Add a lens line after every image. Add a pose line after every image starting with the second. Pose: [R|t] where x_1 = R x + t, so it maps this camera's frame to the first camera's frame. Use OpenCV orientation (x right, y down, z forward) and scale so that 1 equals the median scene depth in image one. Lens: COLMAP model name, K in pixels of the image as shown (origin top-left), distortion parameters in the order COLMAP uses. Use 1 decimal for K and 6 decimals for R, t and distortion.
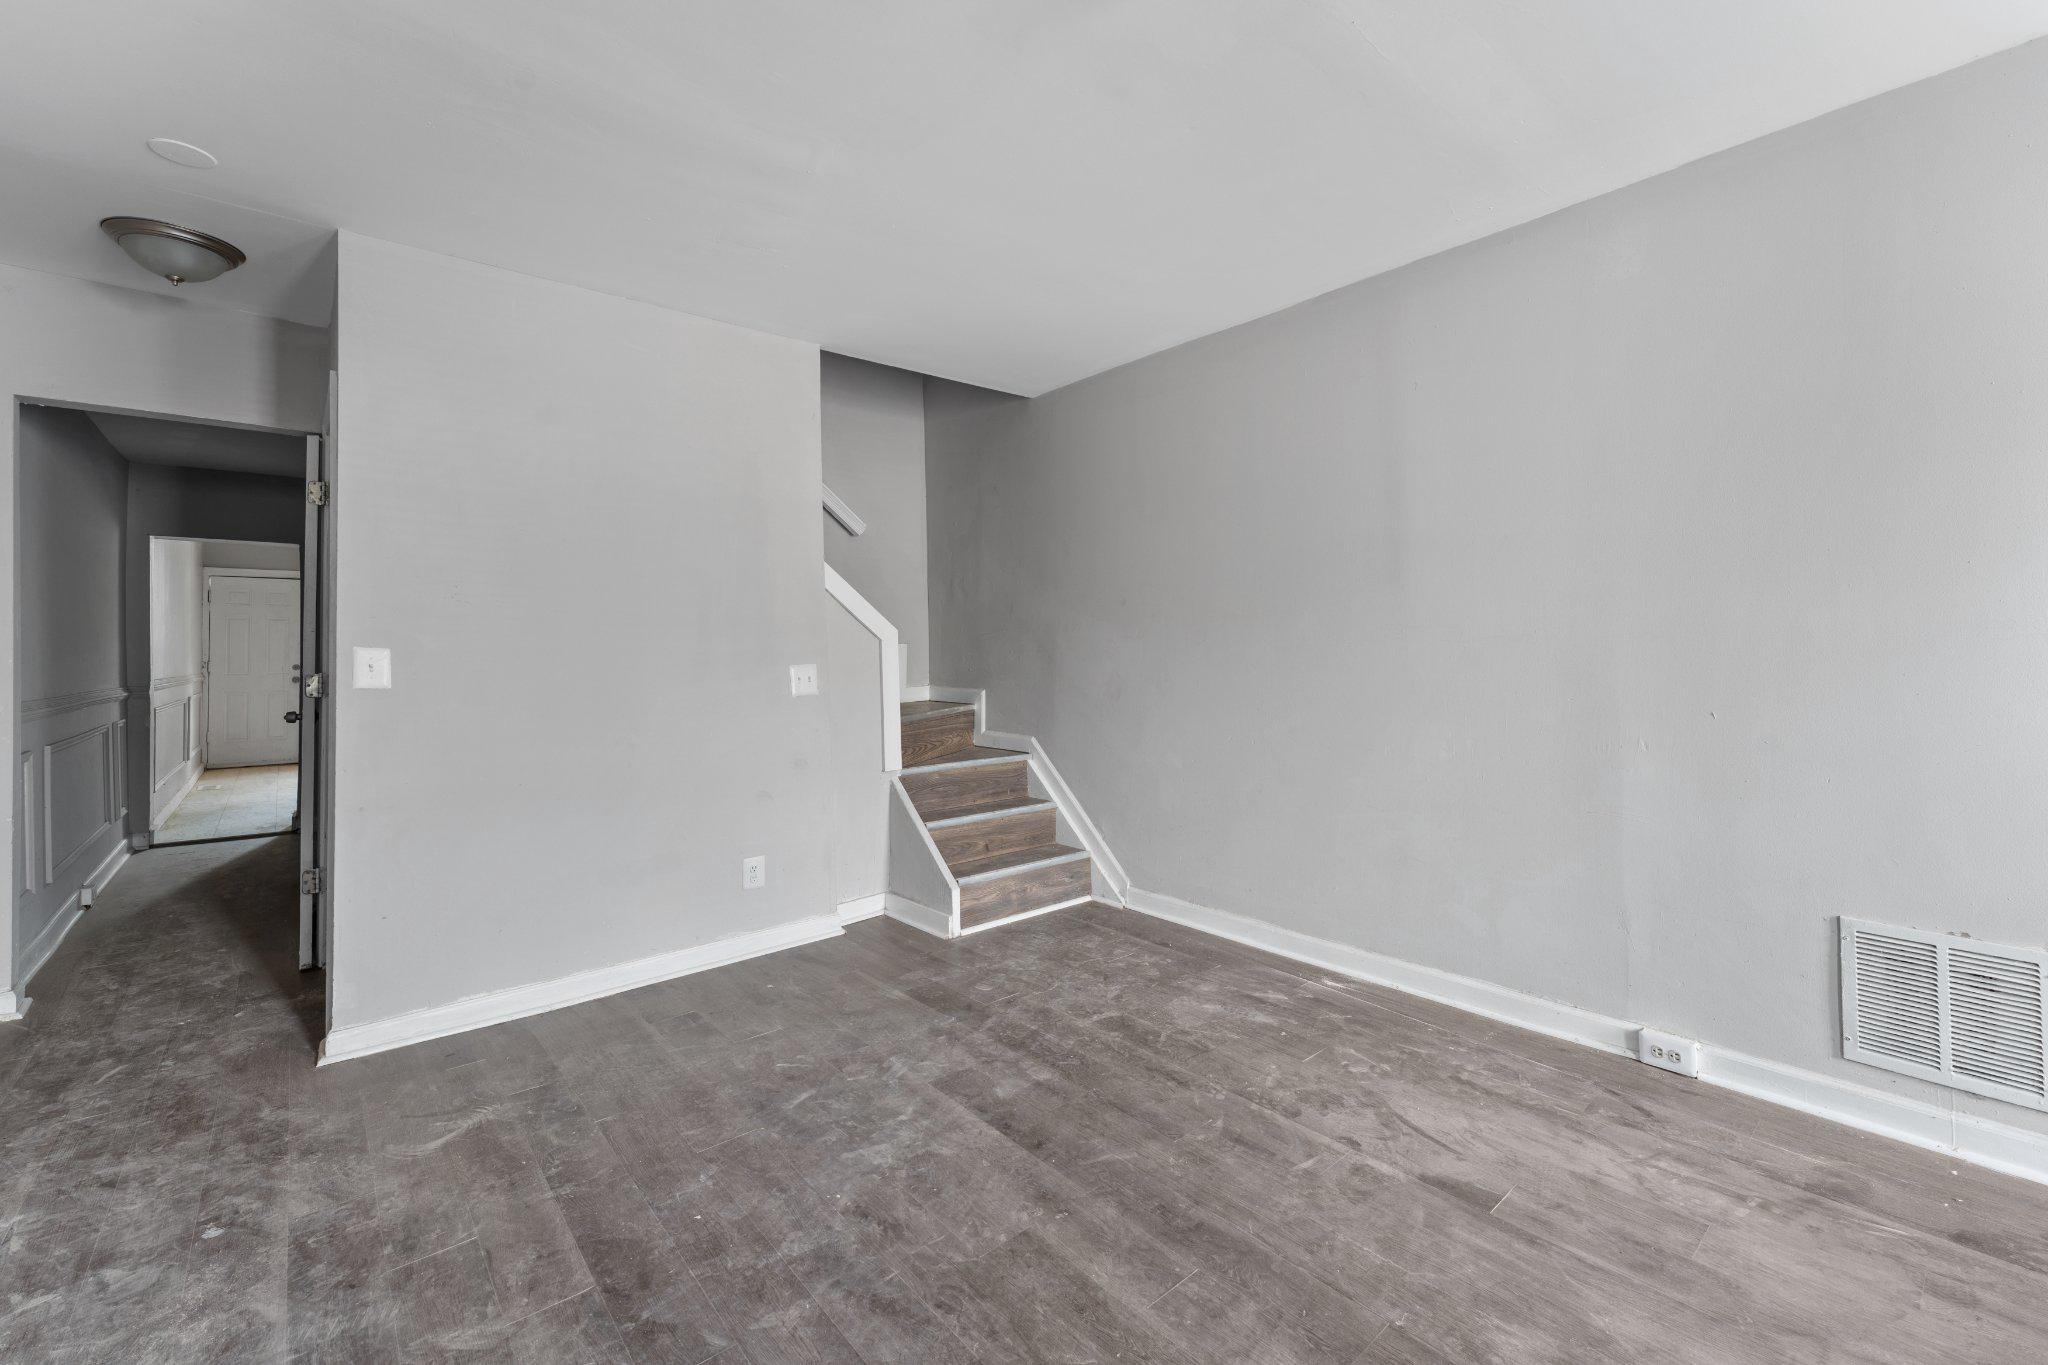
lens RADIAL K [[846.9, 0, 1028.2], [0, 846.9, 635.1], [0, 0, 1]] dist [0.000142, -0.000273]
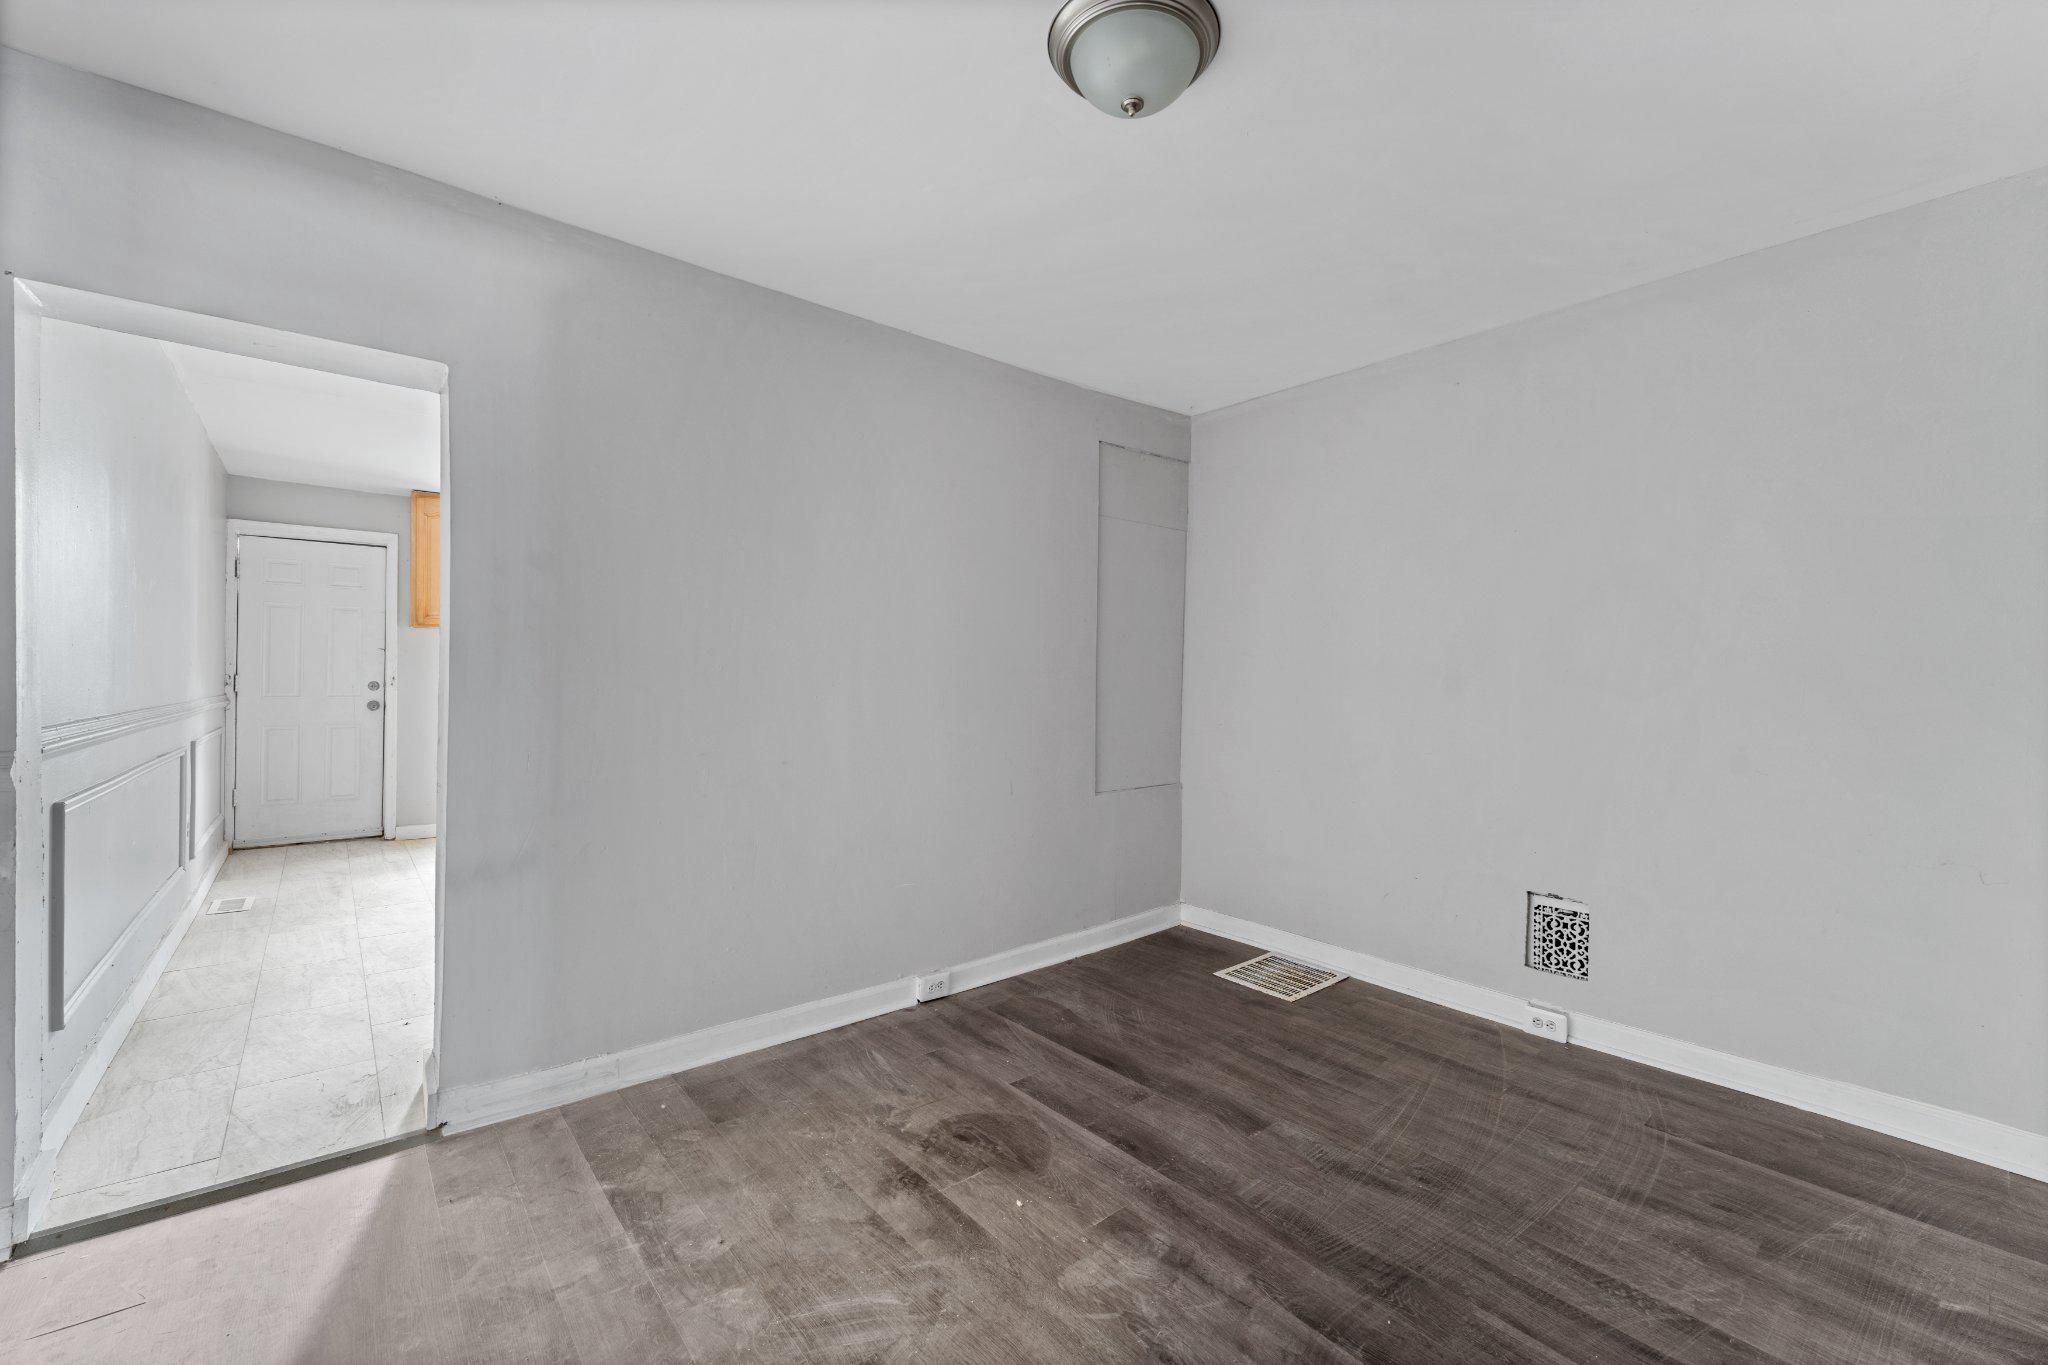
lens RADIAL K [[814.4, 0, 1018.4], [0, 814.4, 674.1], [0, 0, 1]] dist [-0.000339, 0.000139]
pose [[0.999830, 0.011056, -0.014760, -1.332048], [-0.010802, 0.999794, 0.017210, 0.047200], [0.014947, -0.017048, 0.999743, 1.424117]]
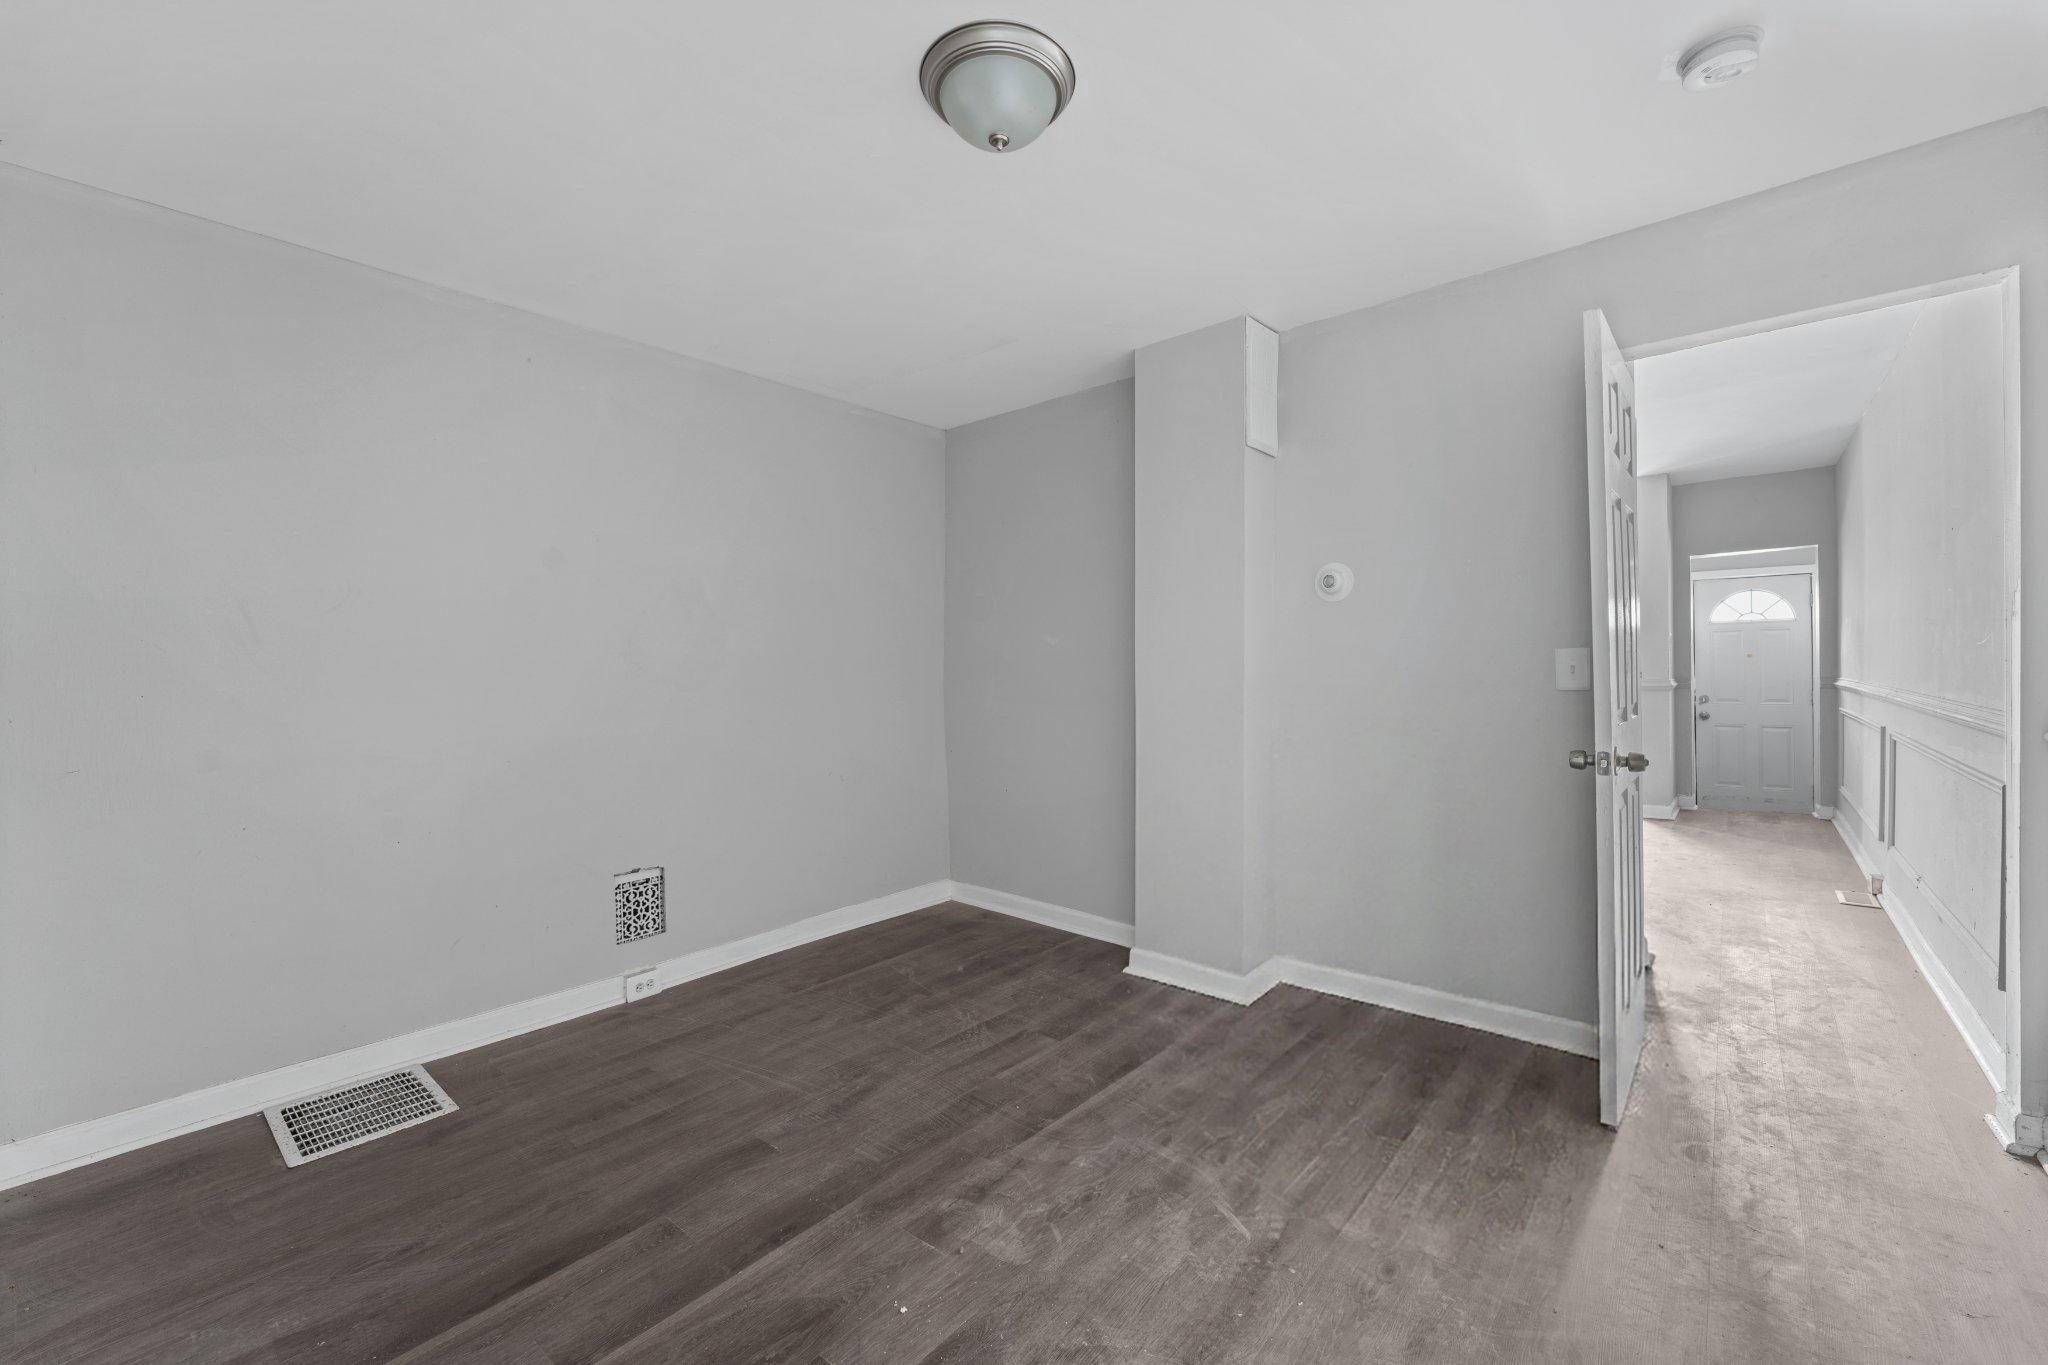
lens RADIAL K [[843.2, 0, 1024.0], [0, 843.2, 682.5], [0, 0, 1]] dist [-0.001076, -0.000095]
pose [[-0.155036, -0.008455, 0.987873, -1.981376], [-0.004372, 0.999959, 0.007872, 0.063389], [-0.987899, -0.003098, -0.155067, 2.174948]]
